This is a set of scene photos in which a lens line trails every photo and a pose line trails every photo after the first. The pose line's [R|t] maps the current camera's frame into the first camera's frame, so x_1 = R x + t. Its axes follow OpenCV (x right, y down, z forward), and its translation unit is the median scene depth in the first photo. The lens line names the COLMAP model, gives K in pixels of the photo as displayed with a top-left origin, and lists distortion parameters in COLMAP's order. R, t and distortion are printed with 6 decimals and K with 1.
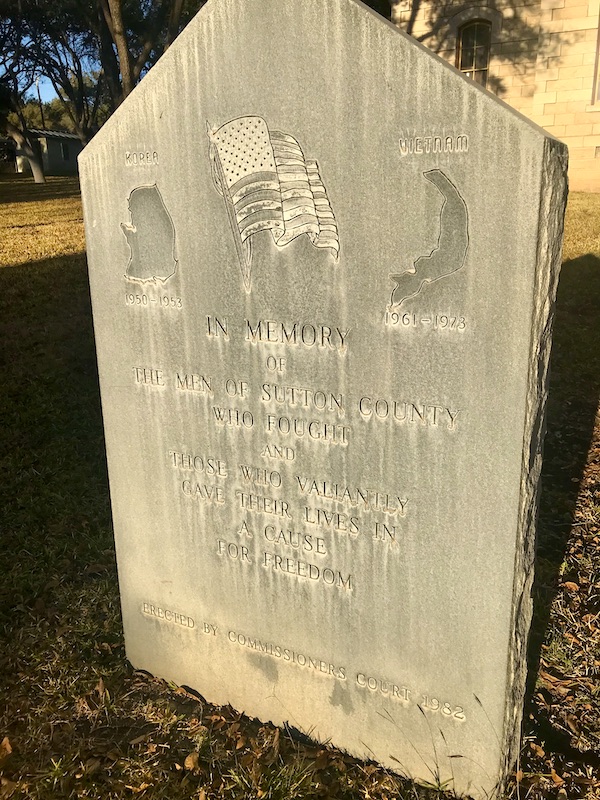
lens RADIAL K [[659.4, 0, 299.3], [0, 659.4, 400.2], [0, 0, 1]] dist [-0.004416, -0.009868]
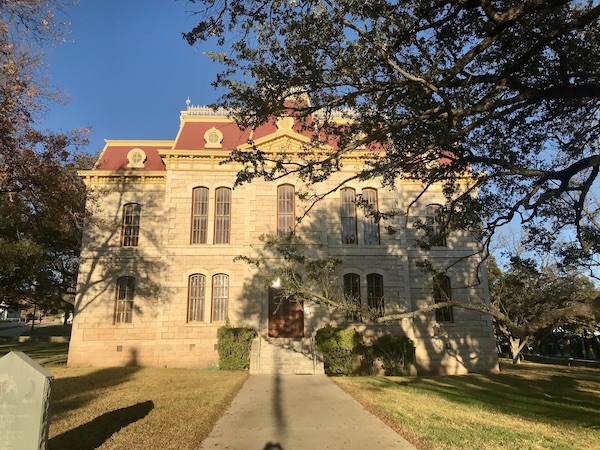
lens RADIAL K [[494.6, 0, 300.6], [0, 494.6, 226.9], [0, 0, 1]] dist [-0.004416, -0.009868]
pose [[0.863054, 0.137966, 0.485904, -0.008187], [0.148451, 0.850209, -0.505081, 0.088067], [-0.482804, 0.508045, 0.713295, -0.324765]]
